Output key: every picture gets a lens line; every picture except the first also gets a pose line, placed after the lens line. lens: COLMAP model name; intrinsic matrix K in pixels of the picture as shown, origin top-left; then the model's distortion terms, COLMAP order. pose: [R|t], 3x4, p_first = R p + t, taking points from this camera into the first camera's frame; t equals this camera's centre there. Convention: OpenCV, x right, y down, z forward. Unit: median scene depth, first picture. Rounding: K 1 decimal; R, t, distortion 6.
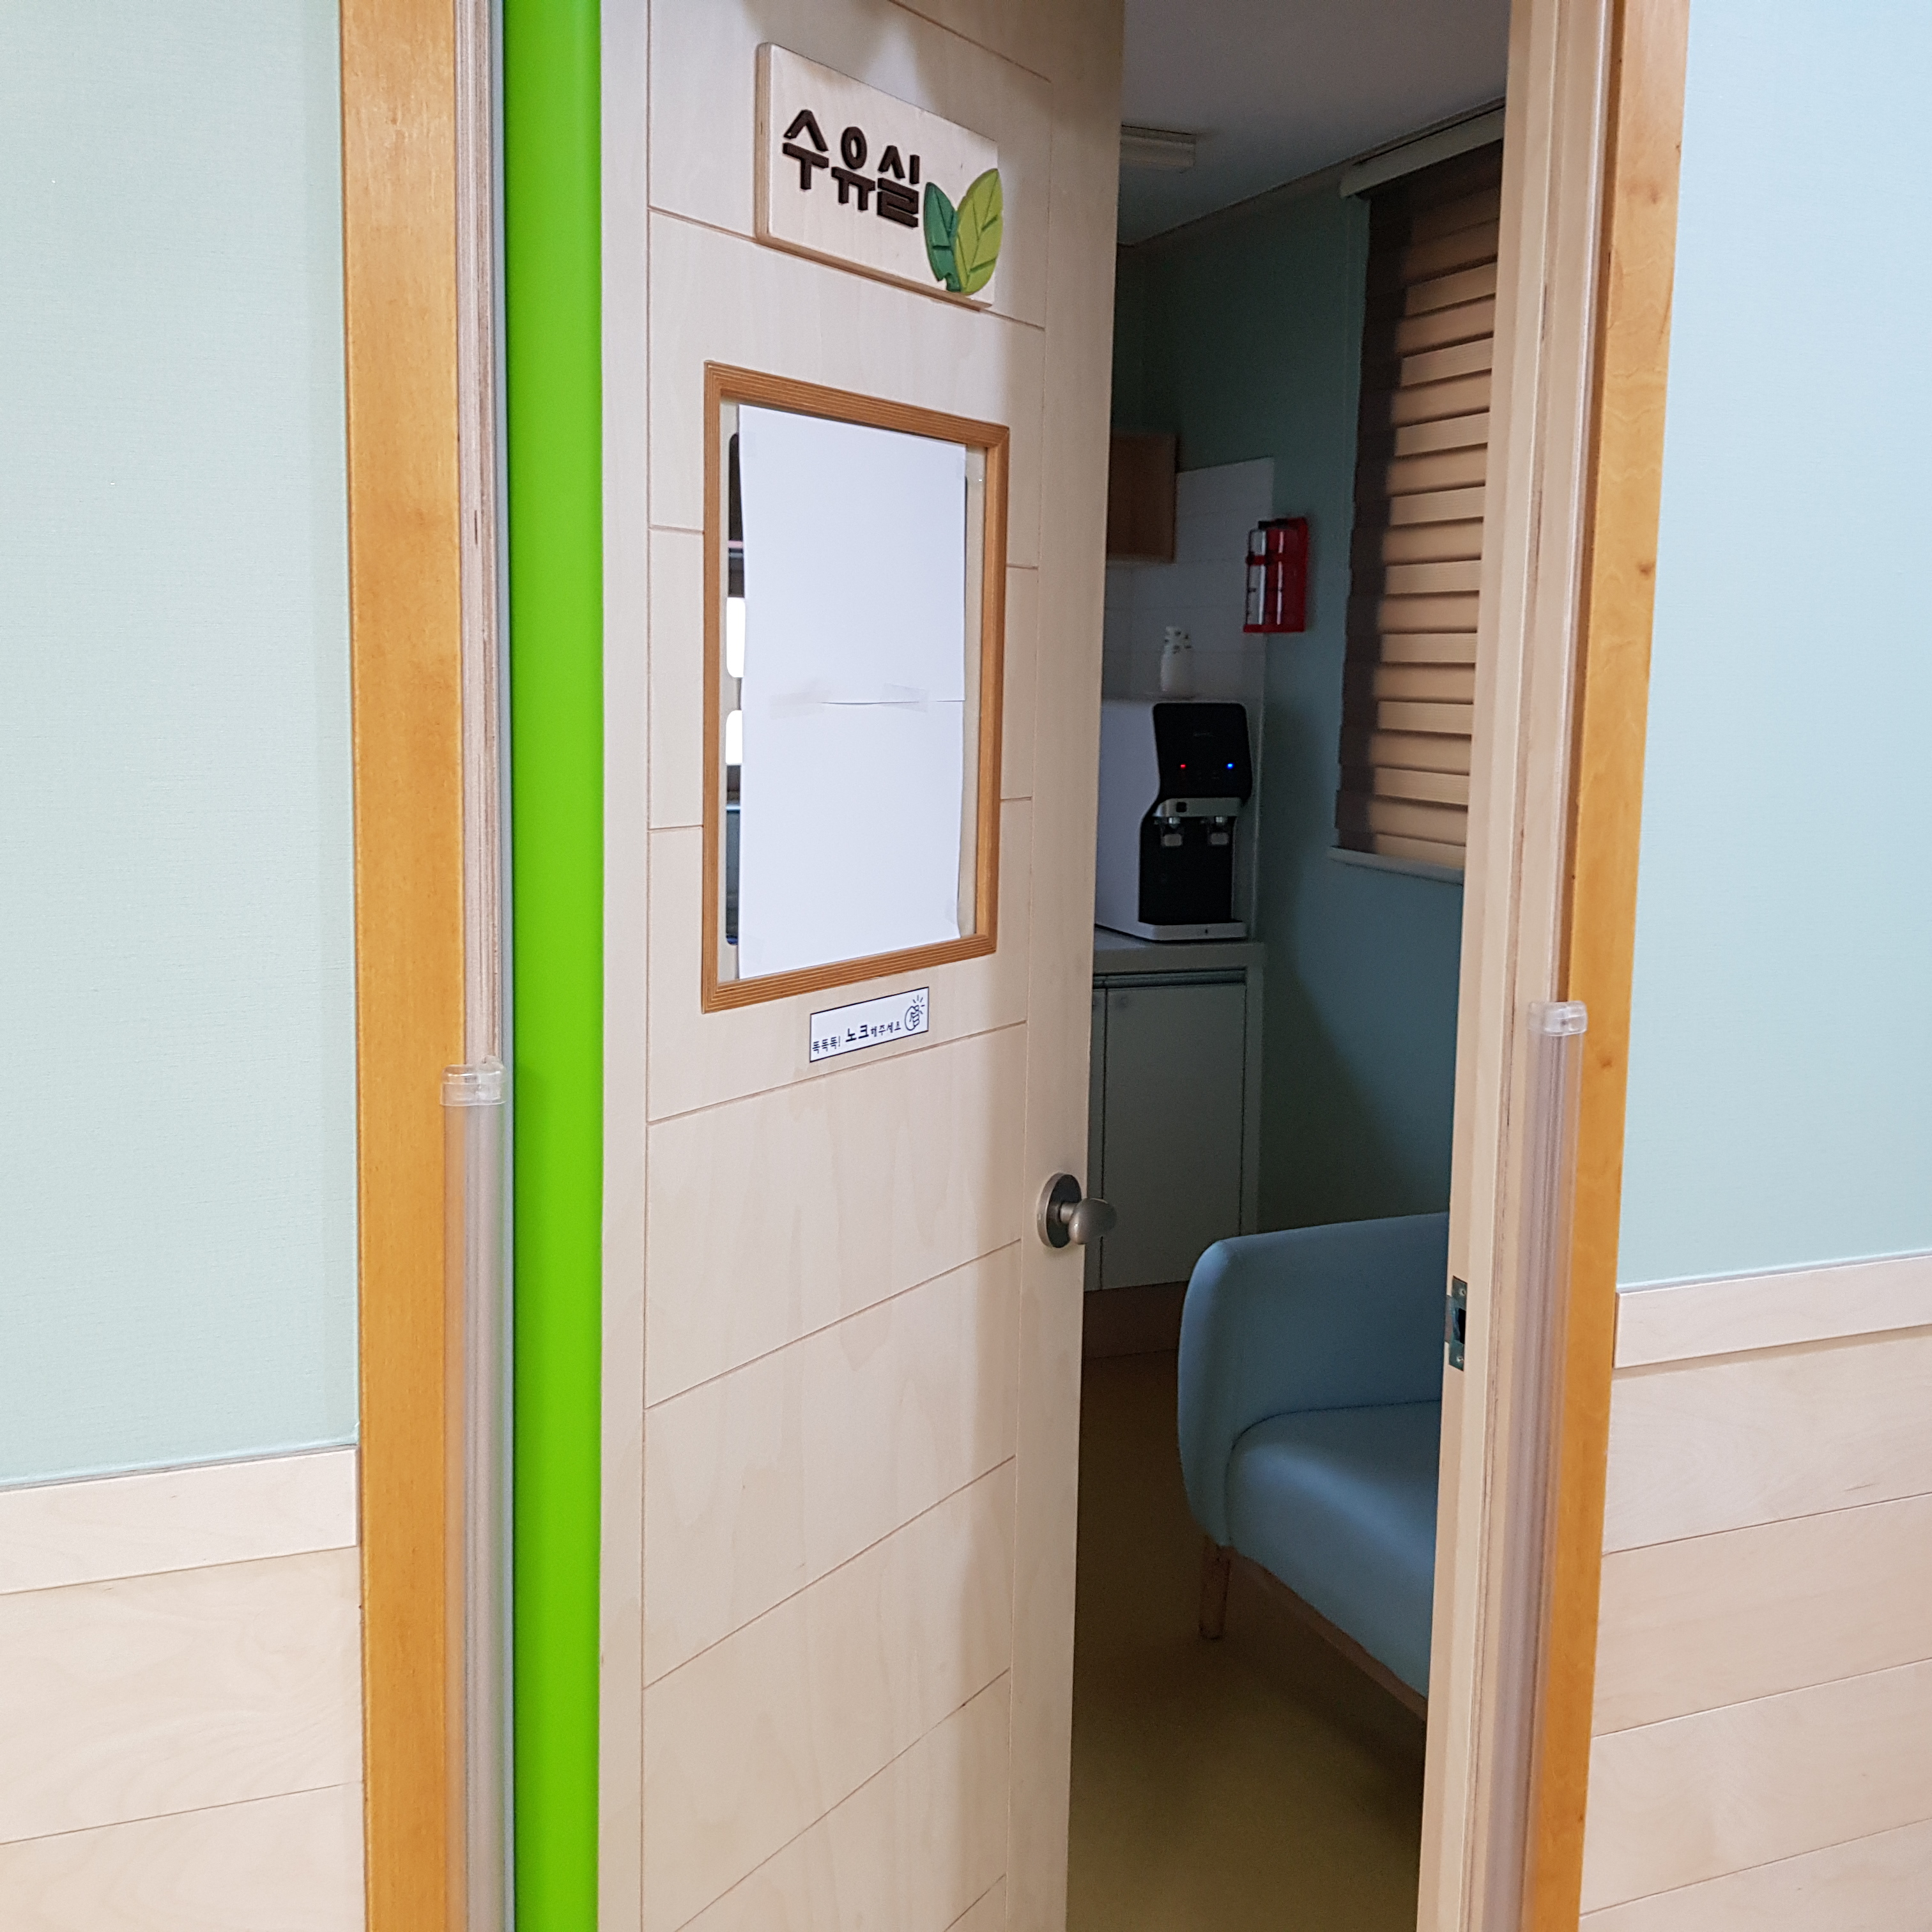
lens RADIAL K [[2059.9, 0, 966.0], [0, 2059.9, 966.0], [0, 0, 1]] dist [0.033219, -0.000547]
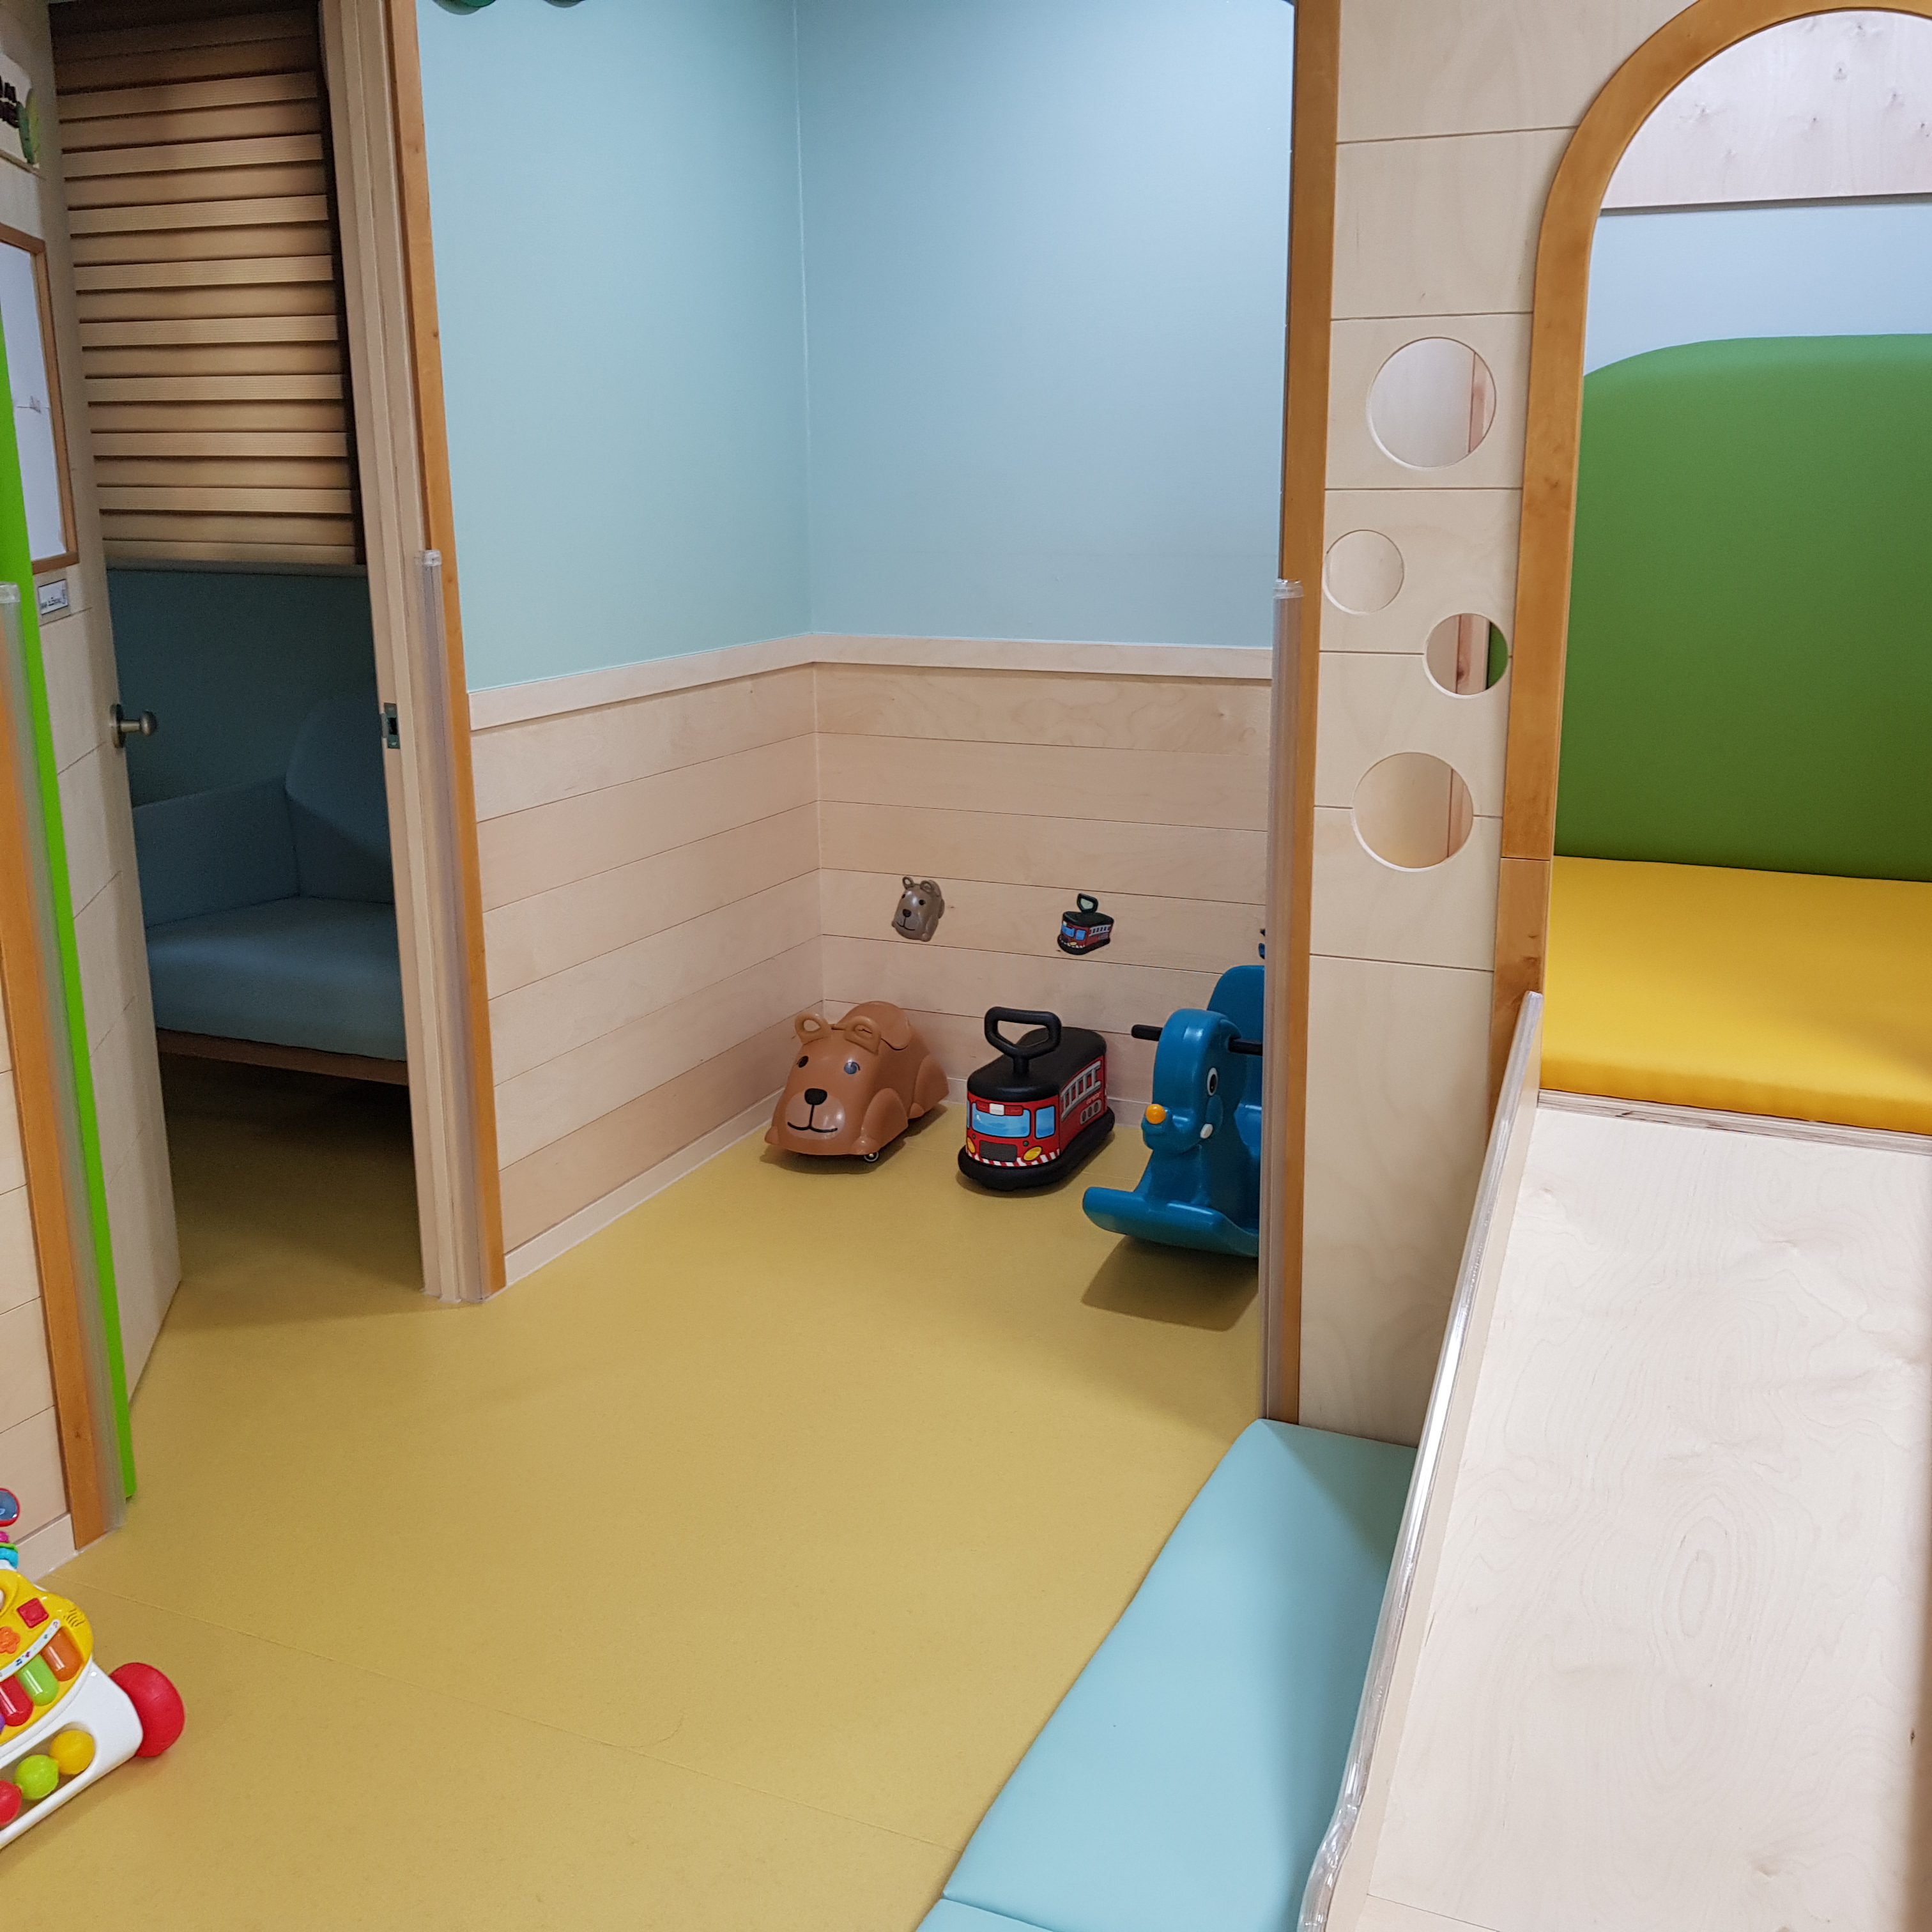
lens RADIAL K [[1990.8, 0, 966.0], [0, 1990.8, 966.0], [0, 0, 1]] dist [-0.070361, 0.019546]
pose [[0.718928, -0.188751, 0.668966, -0.691142], [0.106356, 0.980963, 0.162482, 0.155279], [-0.686900, -0.045664, 0.725316, -0.772606]]
